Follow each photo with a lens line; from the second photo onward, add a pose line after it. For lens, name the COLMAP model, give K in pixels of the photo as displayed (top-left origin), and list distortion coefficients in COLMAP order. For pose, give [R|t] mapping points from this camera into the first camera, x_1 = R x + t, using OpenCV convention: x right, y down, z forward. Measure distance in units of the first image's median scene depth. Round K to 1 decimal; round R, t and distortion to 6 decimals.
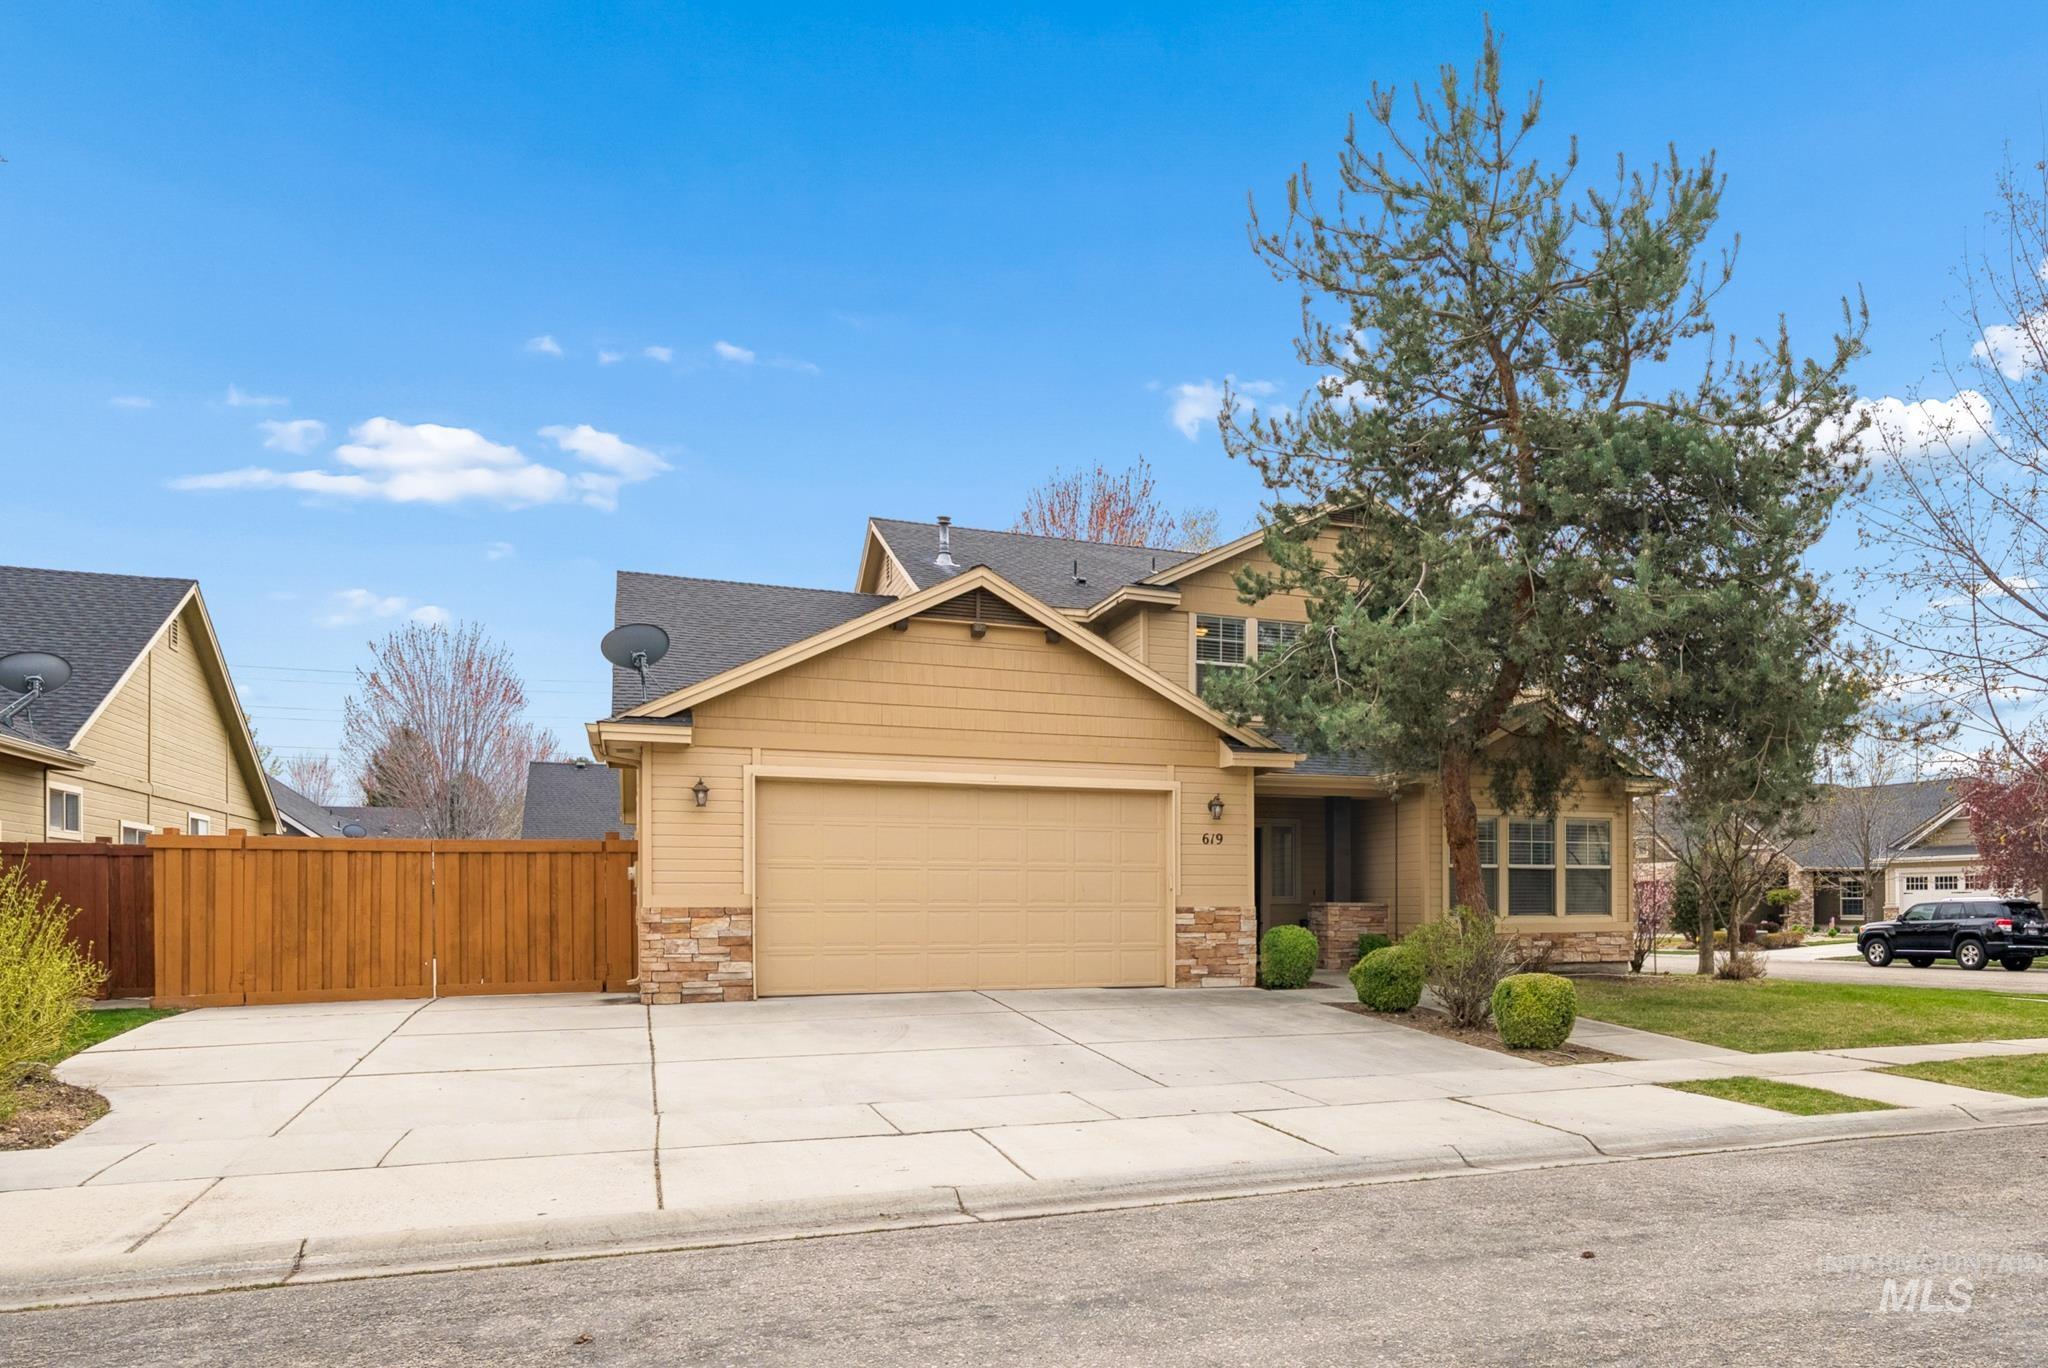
lens RADIAL K [[952.7, 0, 1032.8], [0, 952.7, 712.5], [0, 0, 1]] dist [-0.001505, -0.000223]
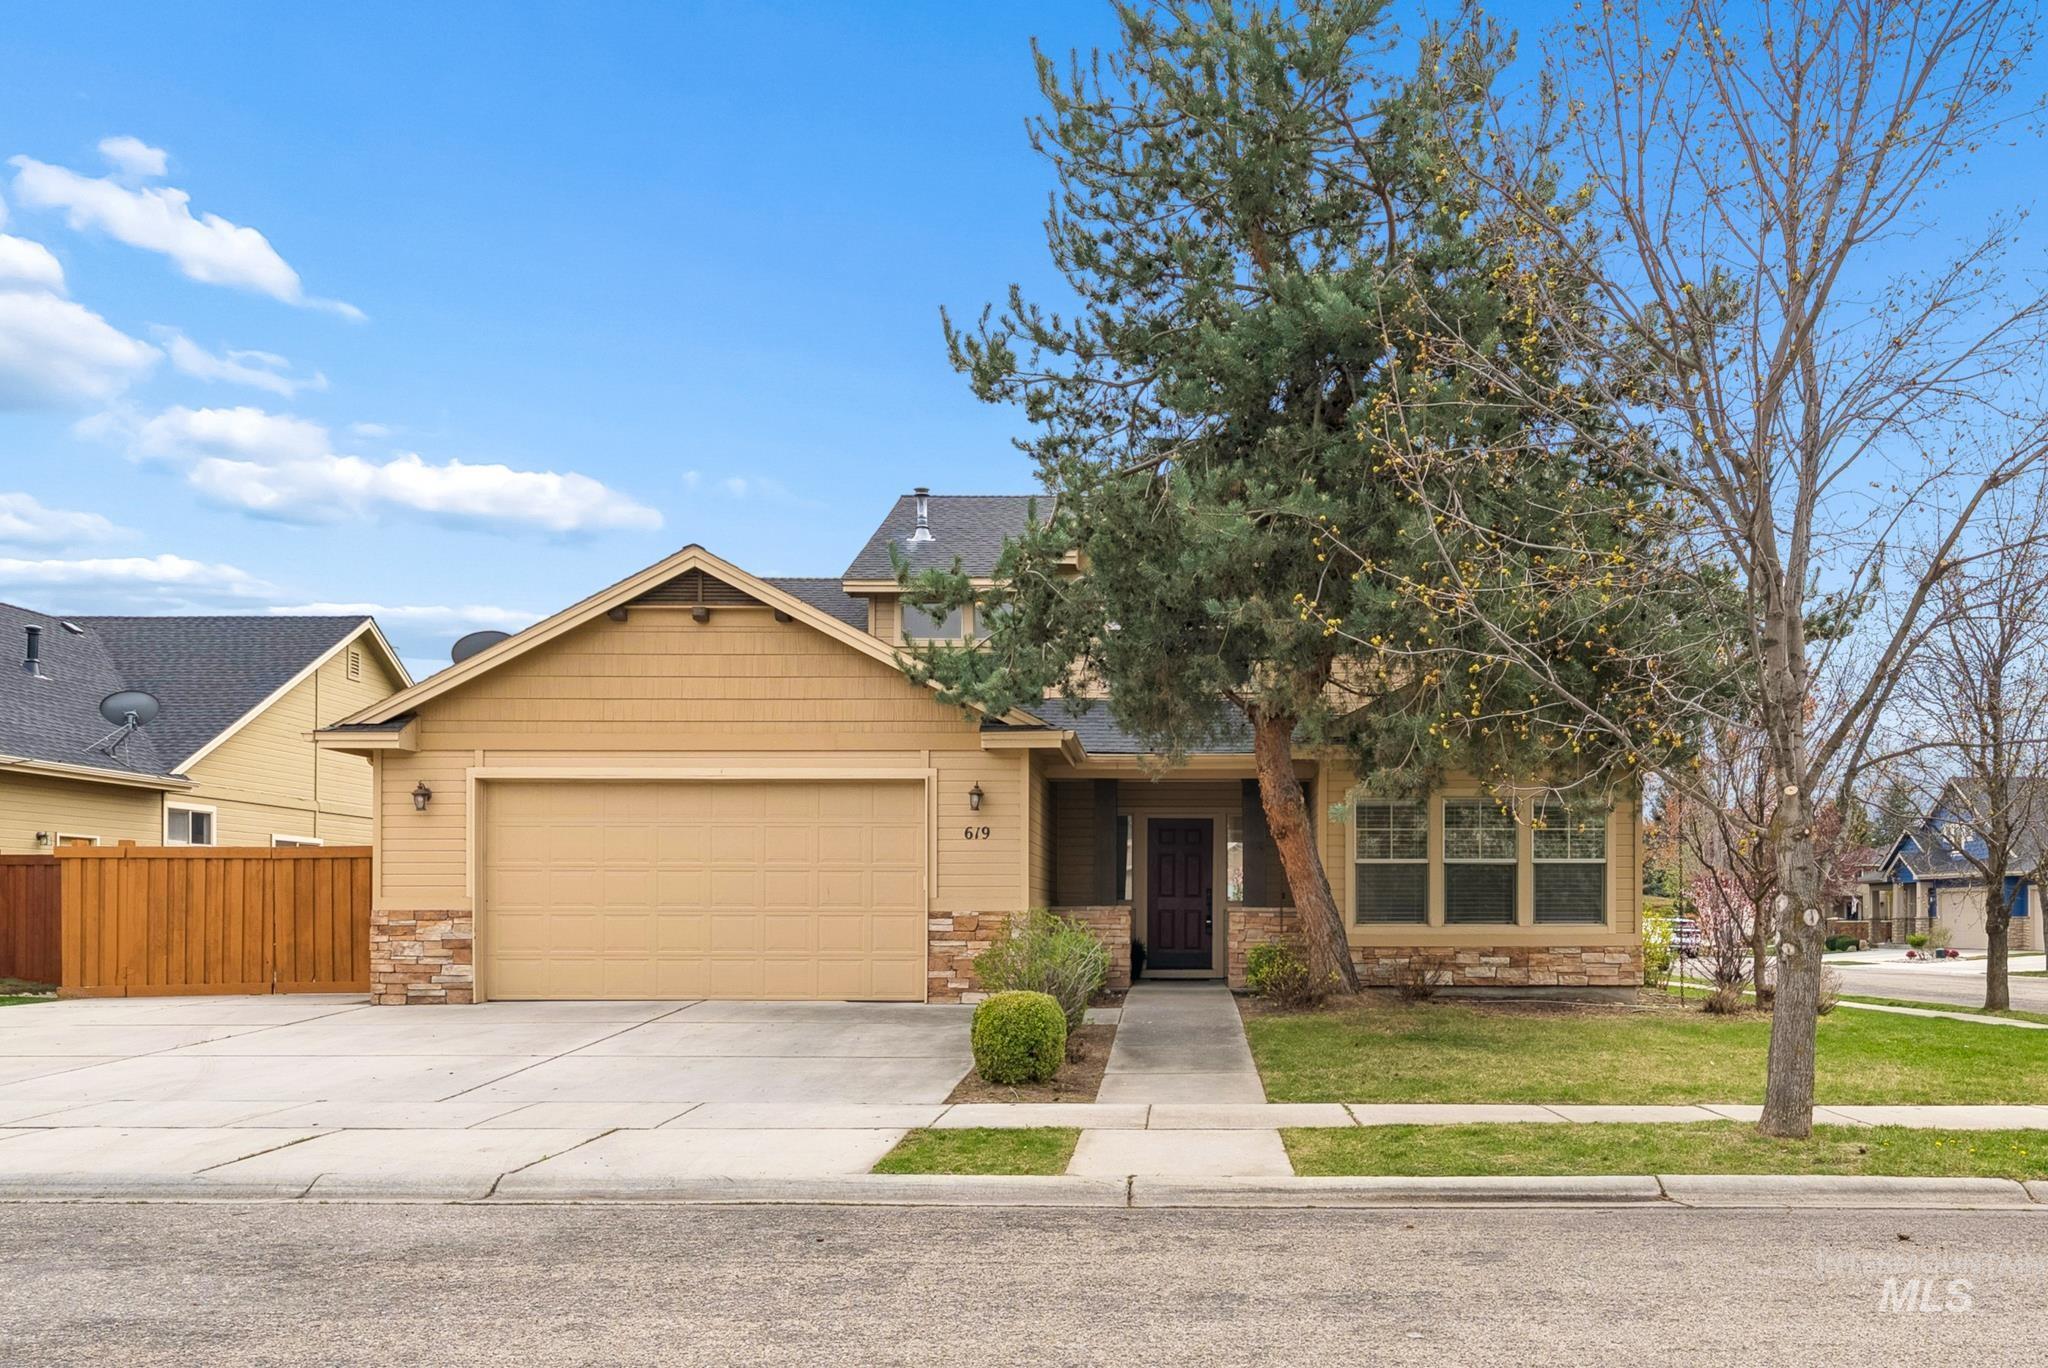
lens RADIAL K [[1053.7, 0, 1012.3], [0, 1053.7, 698.6], [0, 0, 1]] dist [-0.001863, 0.000419]
pose [[0.960238, -0.053466, -0.274014, 0.518845], [0.053265, 0.998547, -0.008179, 0.021061], [0.274053, -0.006742, 0.961691, 0.090729]]
